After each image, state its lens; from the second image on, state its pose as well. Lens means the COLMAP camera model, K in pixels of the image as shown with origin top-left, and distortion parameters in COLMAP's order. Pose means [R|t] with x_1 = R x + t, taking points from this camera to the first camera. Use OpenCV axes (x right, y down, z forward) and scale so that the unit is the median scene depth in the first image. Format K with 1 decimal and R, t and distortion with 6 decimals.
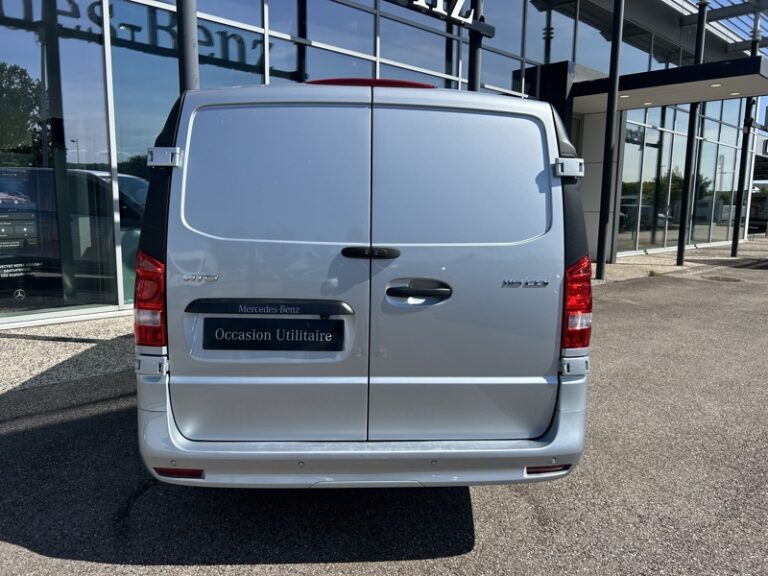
lens RADIAL K [[572.9, 0, 383.7], [0, 572.9, 288.9], [0, 0, 1]] dist [0.004365, -0.000791]
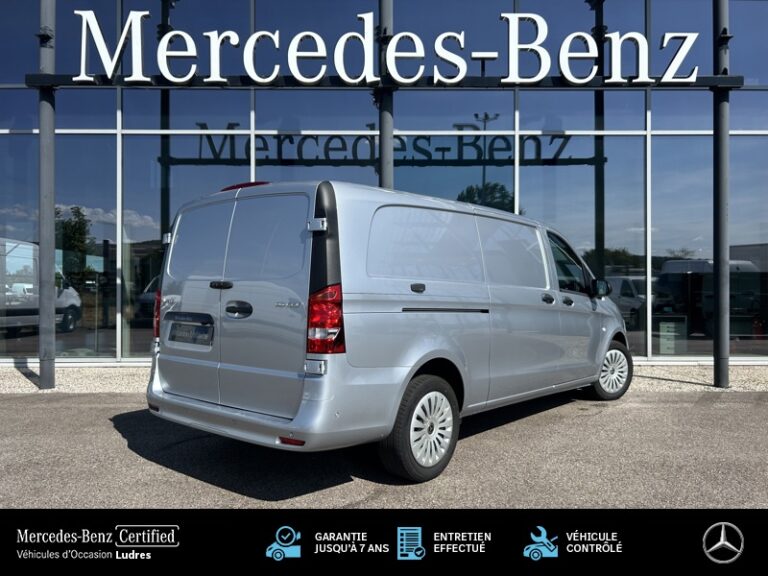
lens RADIAL K [[572.9, 0, 383.7], [0, 572.9, 288.9], [0, 0, 1]] dist [0.004365, -0.000791]
pose [[0.732712, -0.019832, -0.680250, 0.443411], [-0.087770, 0.988473, -0.123357, 0.033748], [0.674855, 0.150091, 0.722526, 0.035226]]
